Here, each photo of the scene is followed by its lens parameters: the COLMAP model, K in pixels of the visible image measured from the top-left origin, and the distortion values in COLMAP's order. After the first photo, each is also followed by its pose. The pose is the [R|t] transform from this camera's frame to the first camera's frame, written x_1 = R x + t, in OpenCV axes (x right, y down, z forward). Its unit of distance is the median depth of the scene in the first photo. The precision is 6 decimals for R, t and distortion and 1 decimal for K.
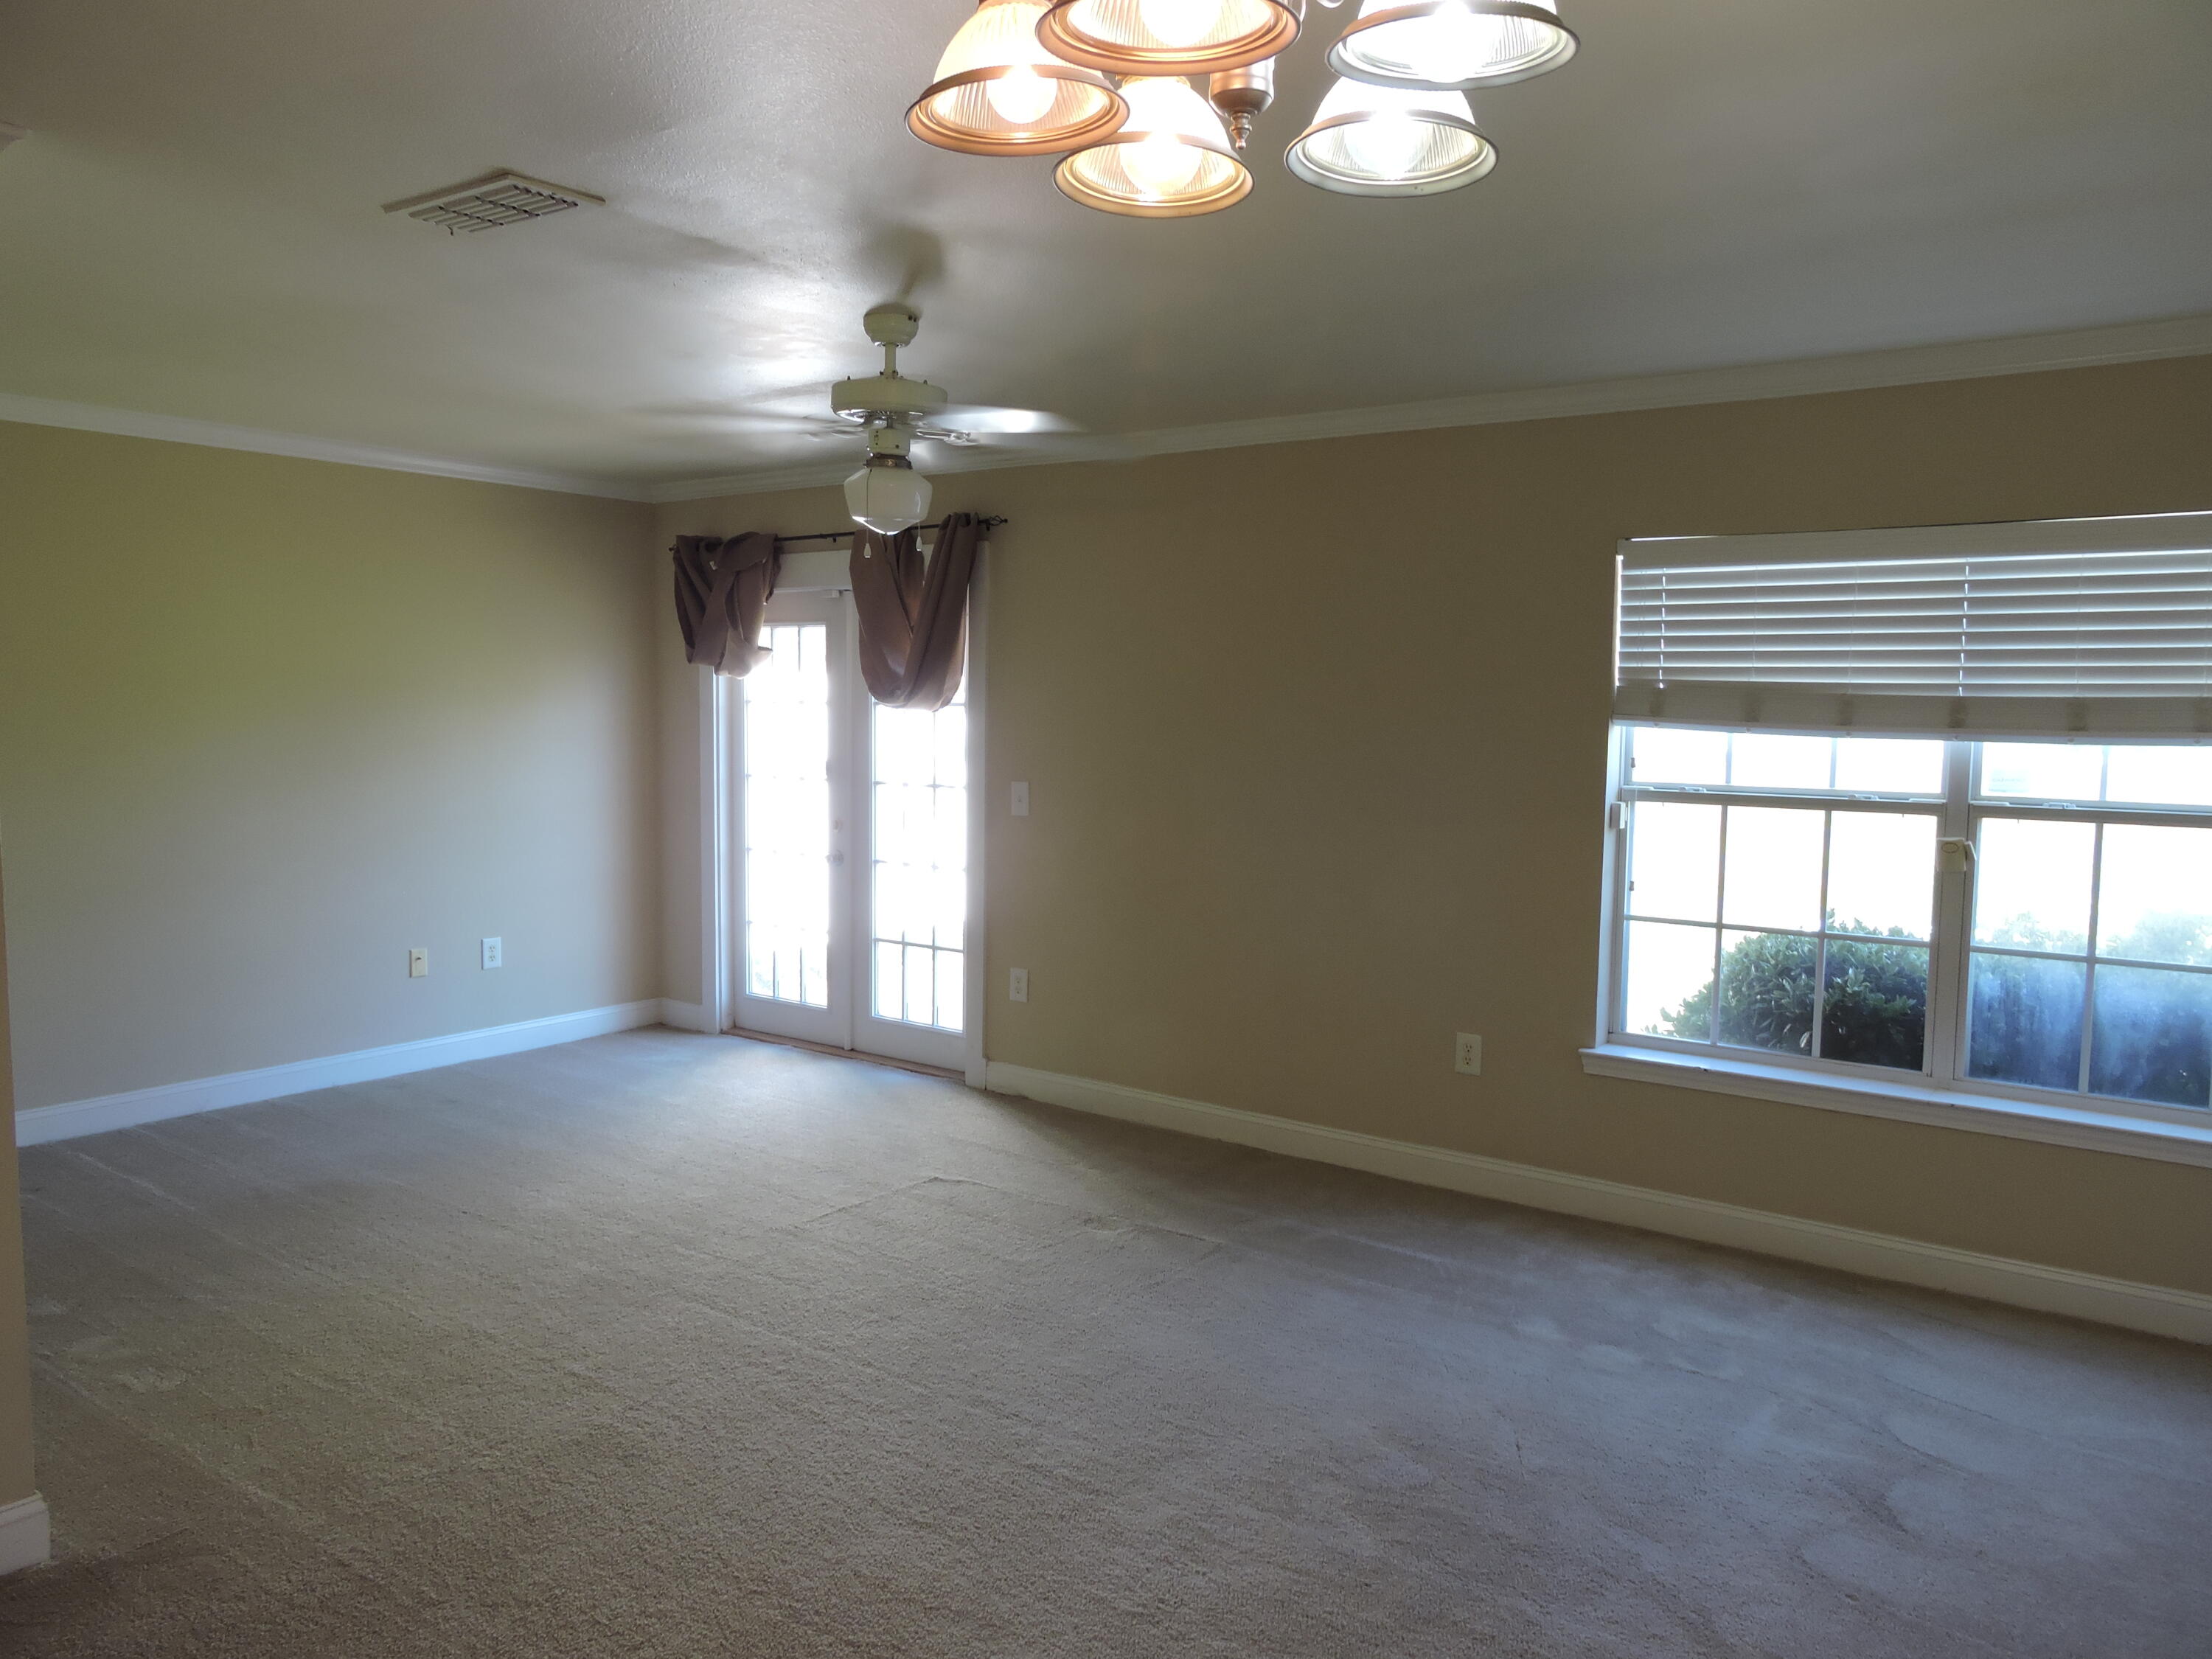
lens RADIAL K [[1570.5, 0, 1124.5], [0, 1570.5, 844.0], [0, 0, 1]] dist [0.005416, 0.005596]
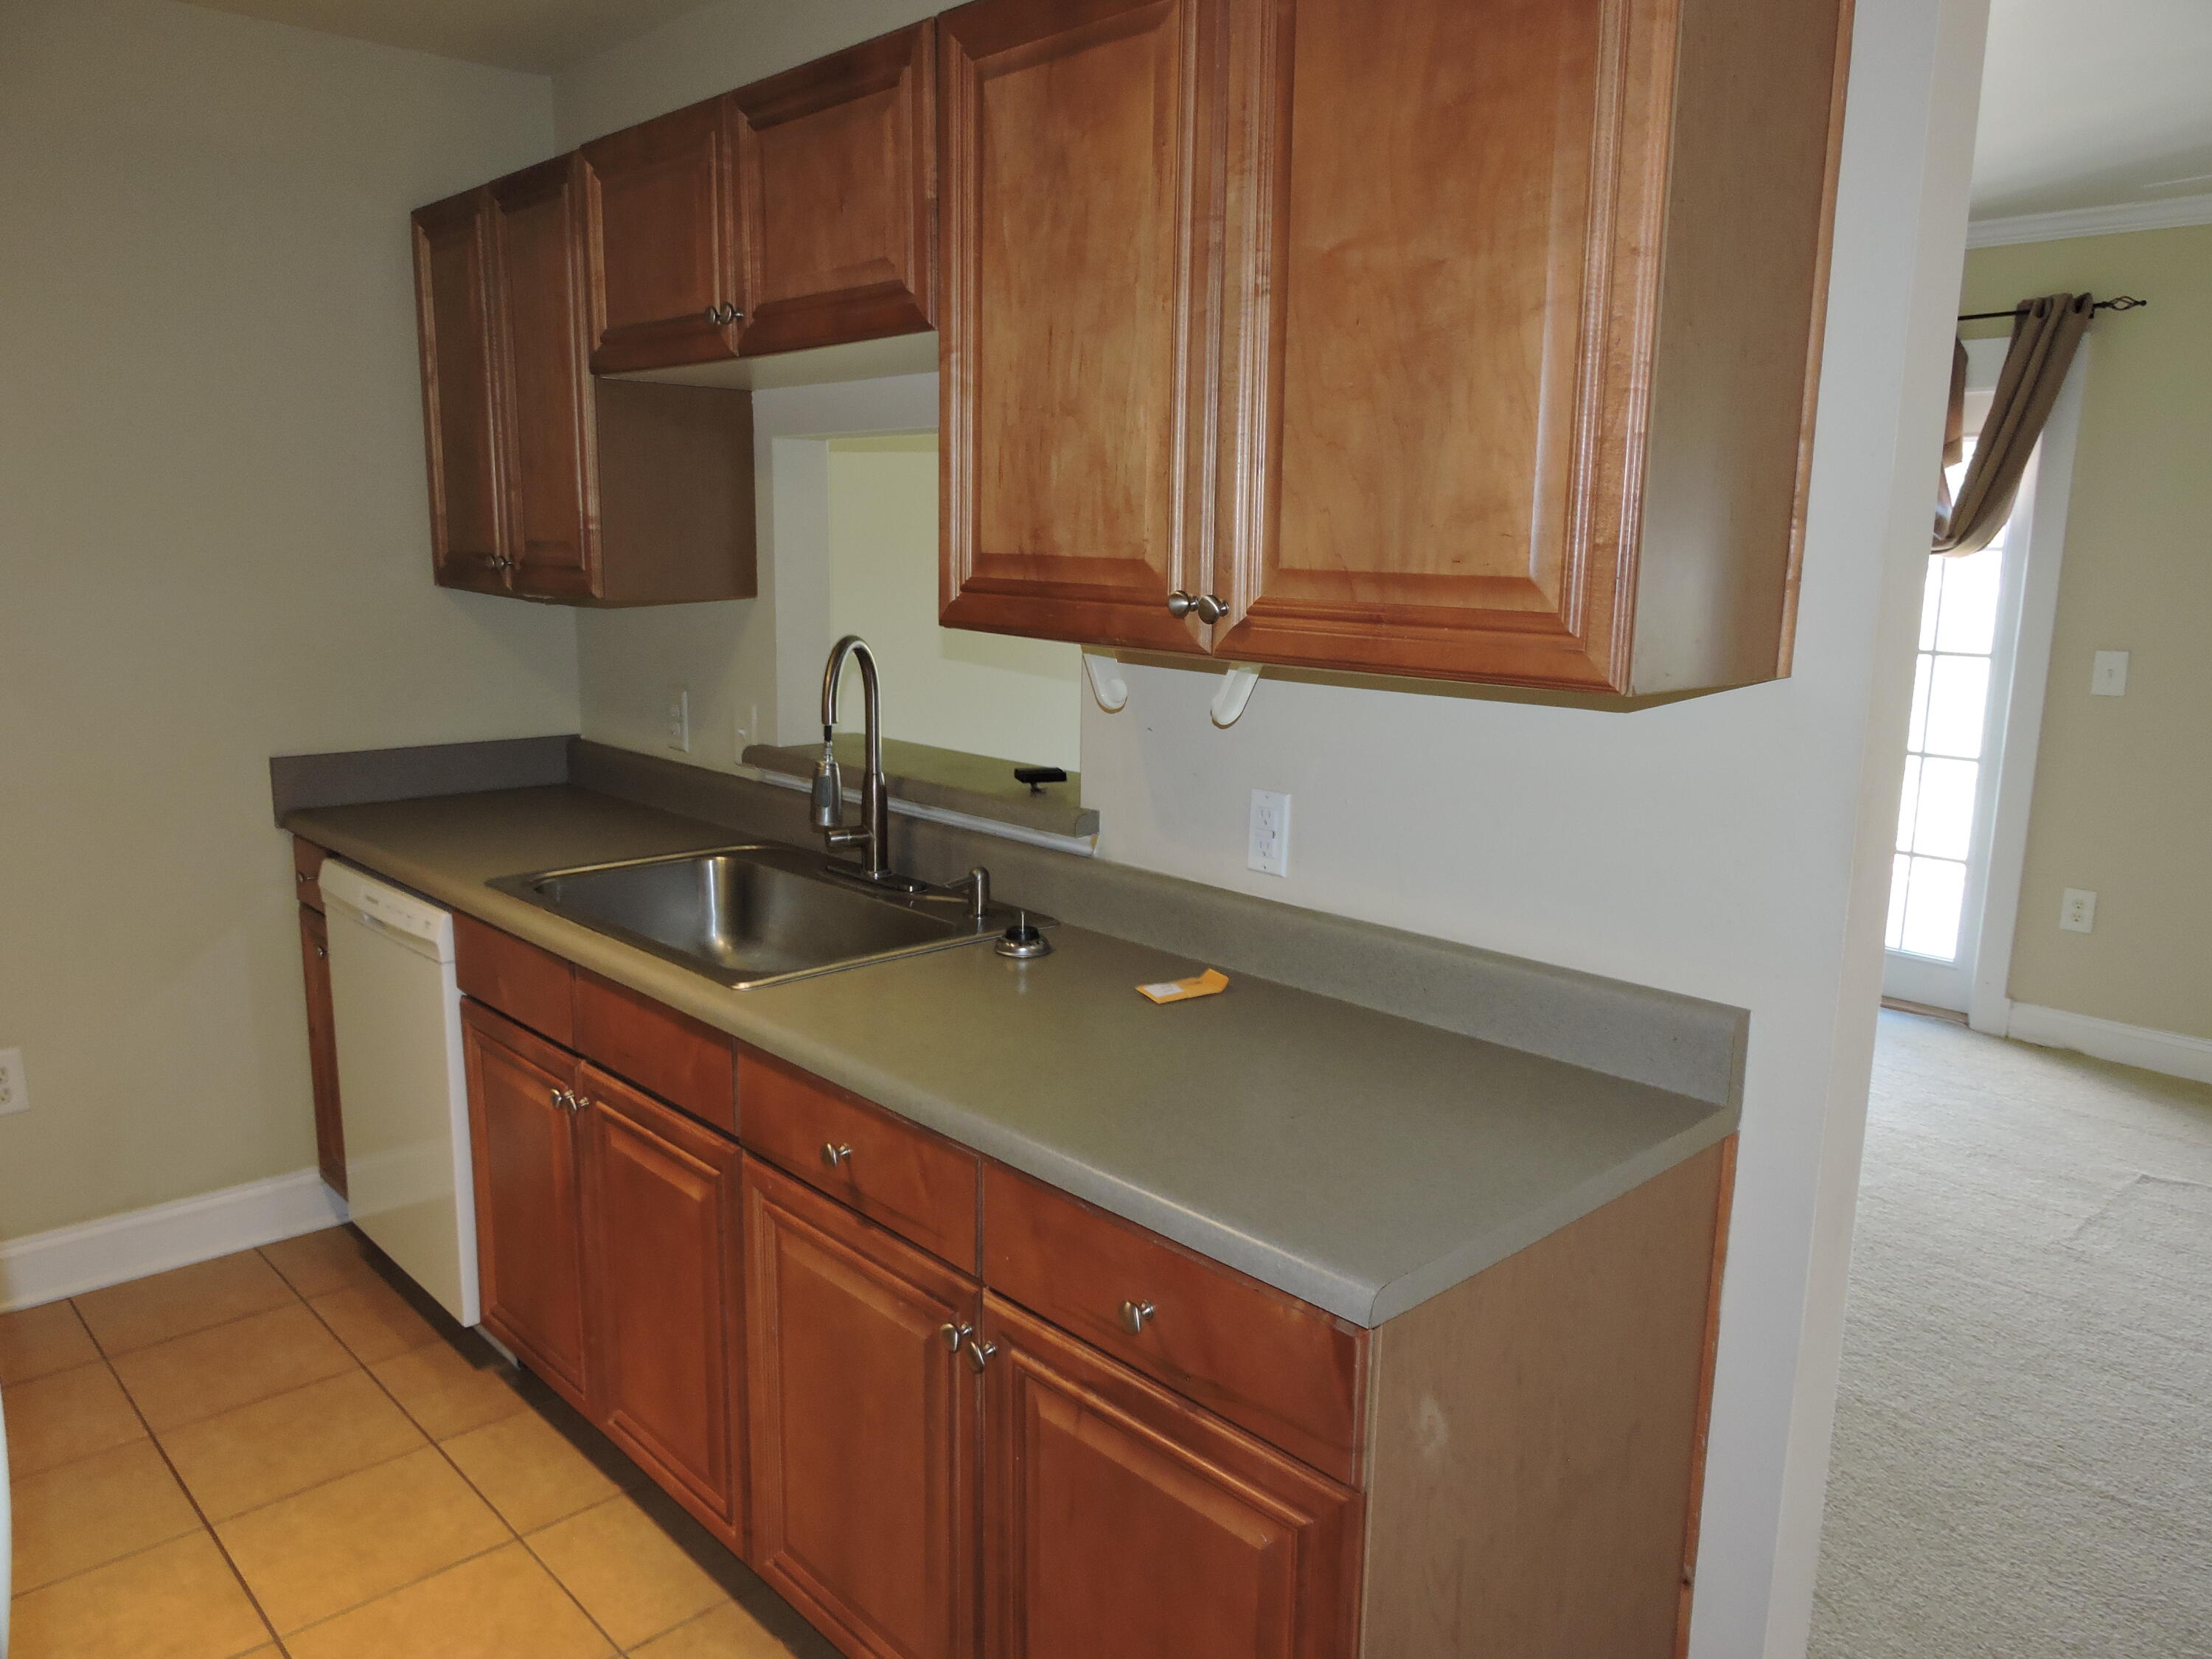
lens RADIAL K [[1570.5, 0, 1107.8], [0, 1570.5, 825.9], [0, 0, 1]] dist [0.005416, 0.005596]
pose [[0.981840, 0.033232, -0.186777, -0.400818], [-0.017526, 0.996216, 0.085121, -0.010953], [0.188899, -0.080302, 0.978708, 0.143022]]
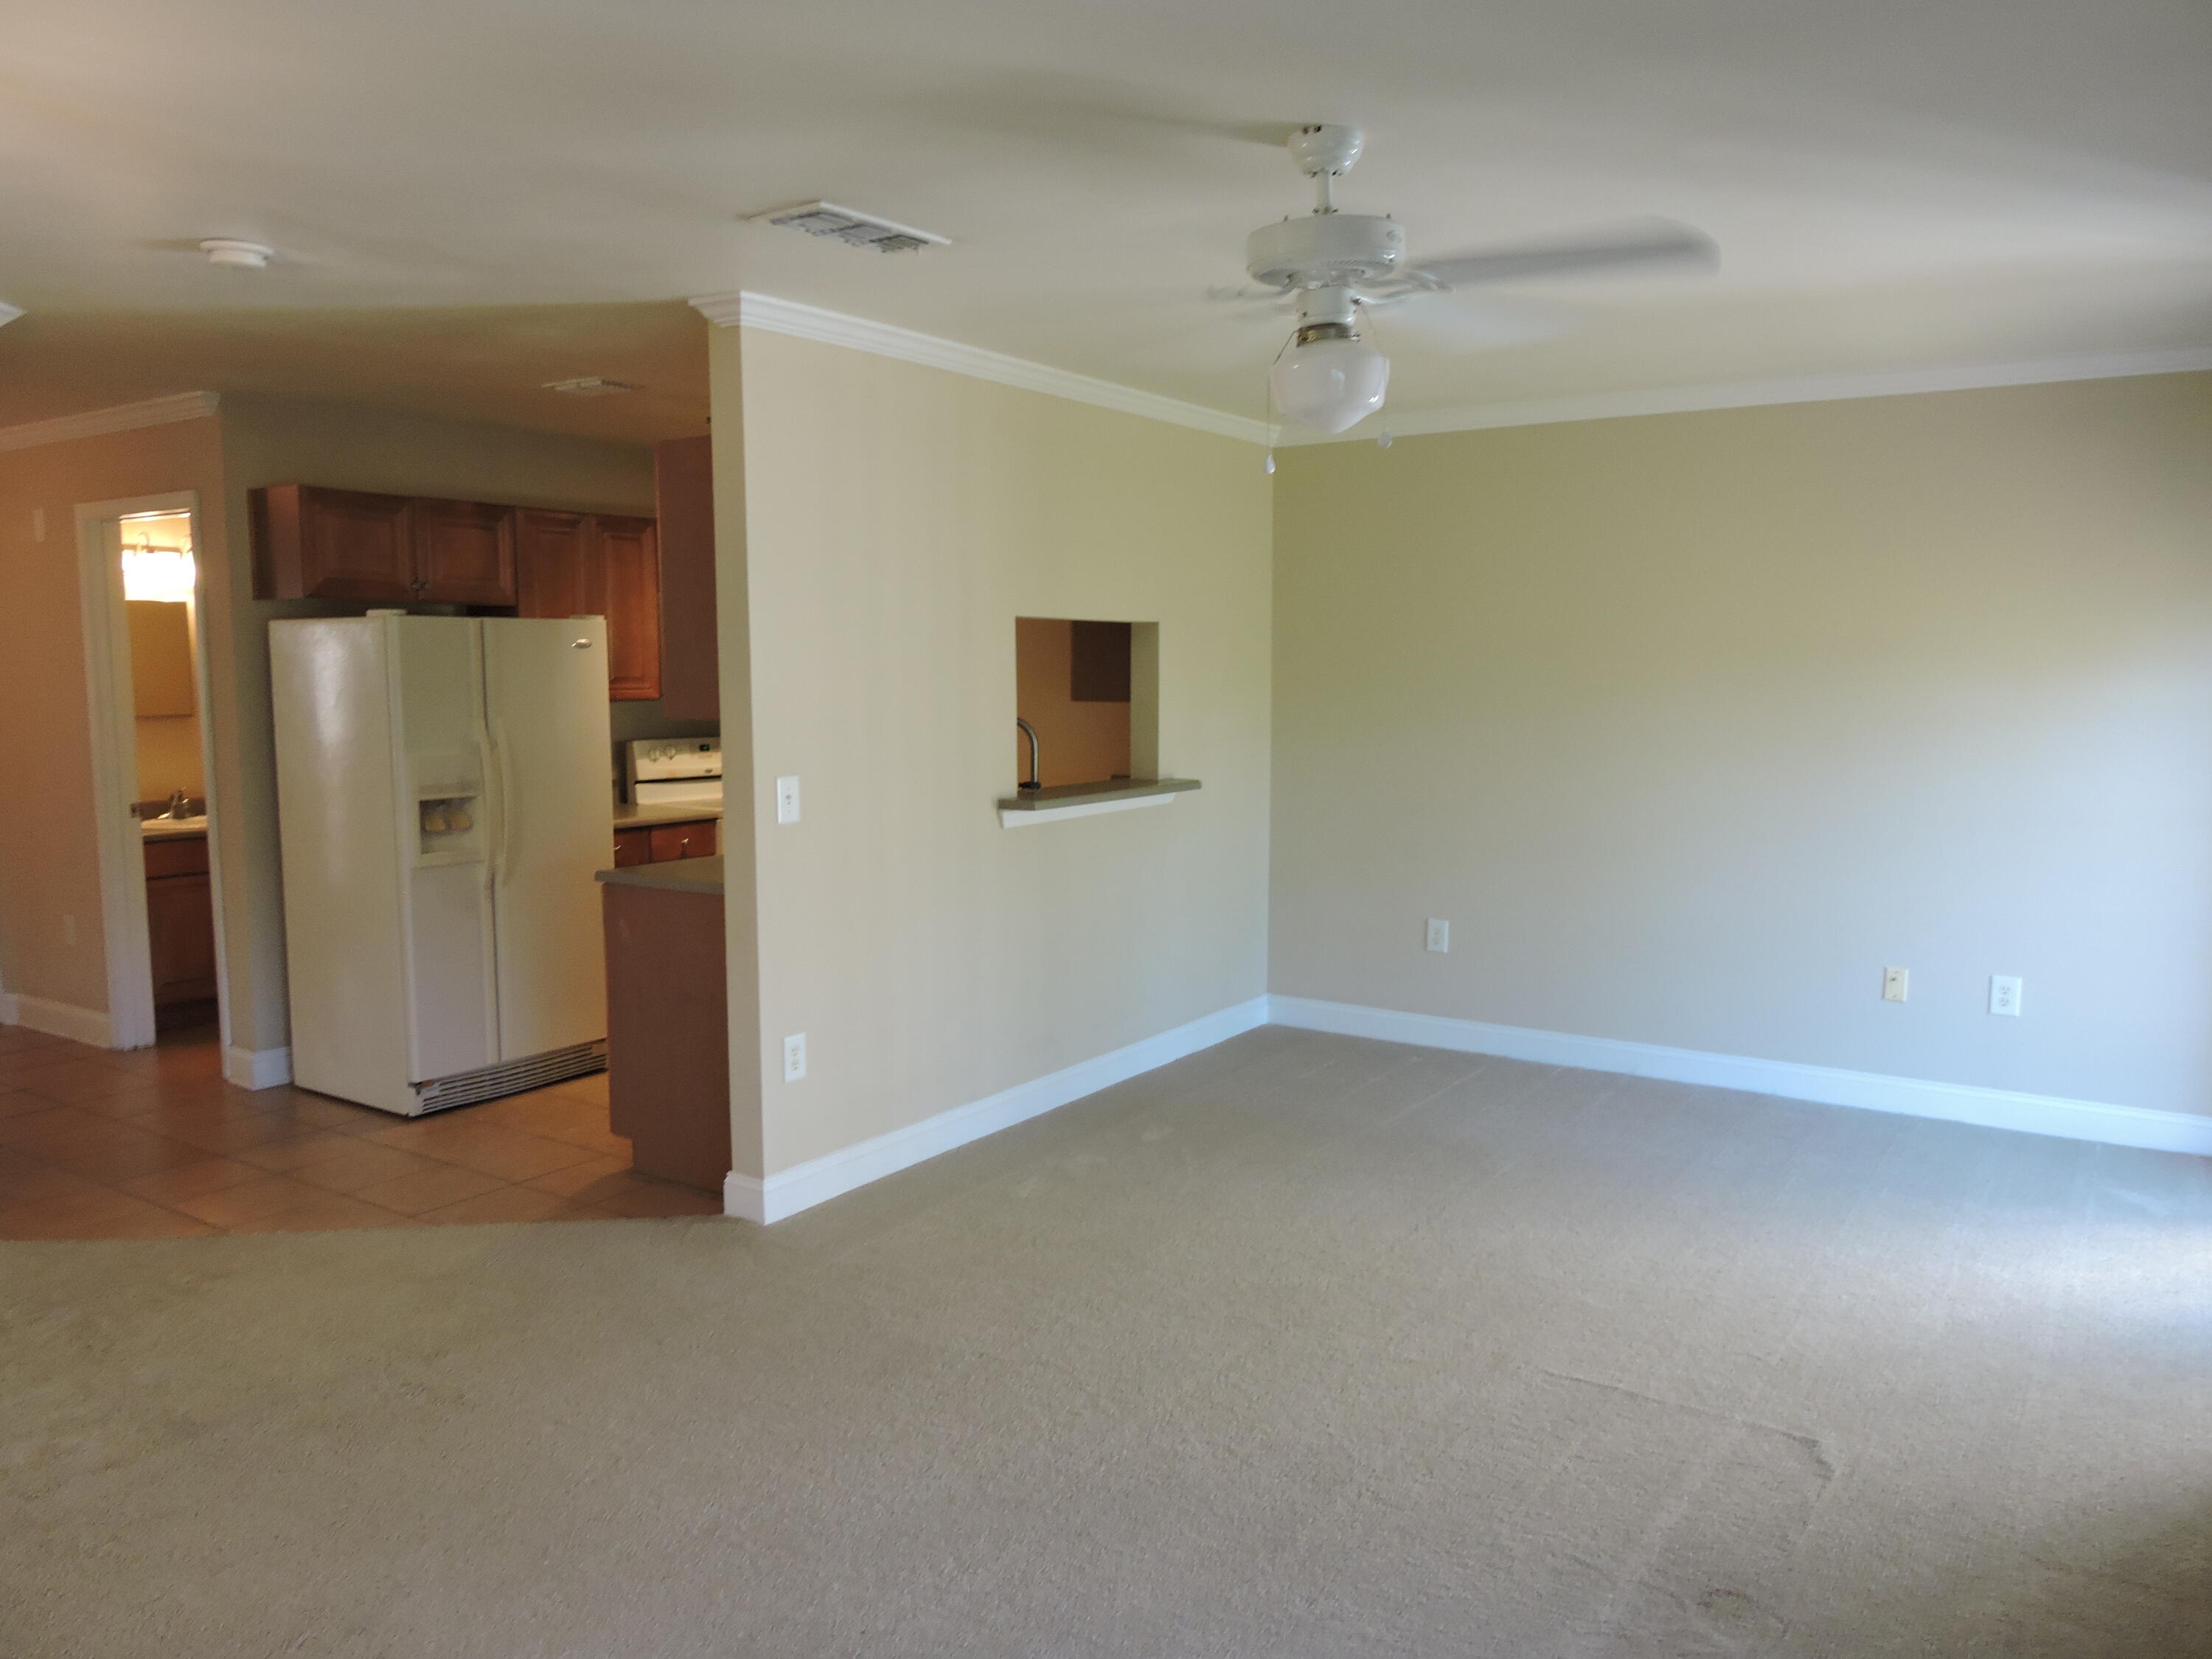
lens RADIAL K [[1570.5, 0, 1103.4], [0, 1570.5, 812.8], [0, 0, 1]] dist [0.005416, 0.005596]
pose [[0.018683, 0.075540, -0.996968, 0.388730], [-0.088705, 0.993335, 0.073602, -0.041395], [0.995883, 0.087061, 0.025259, 0.578962]]
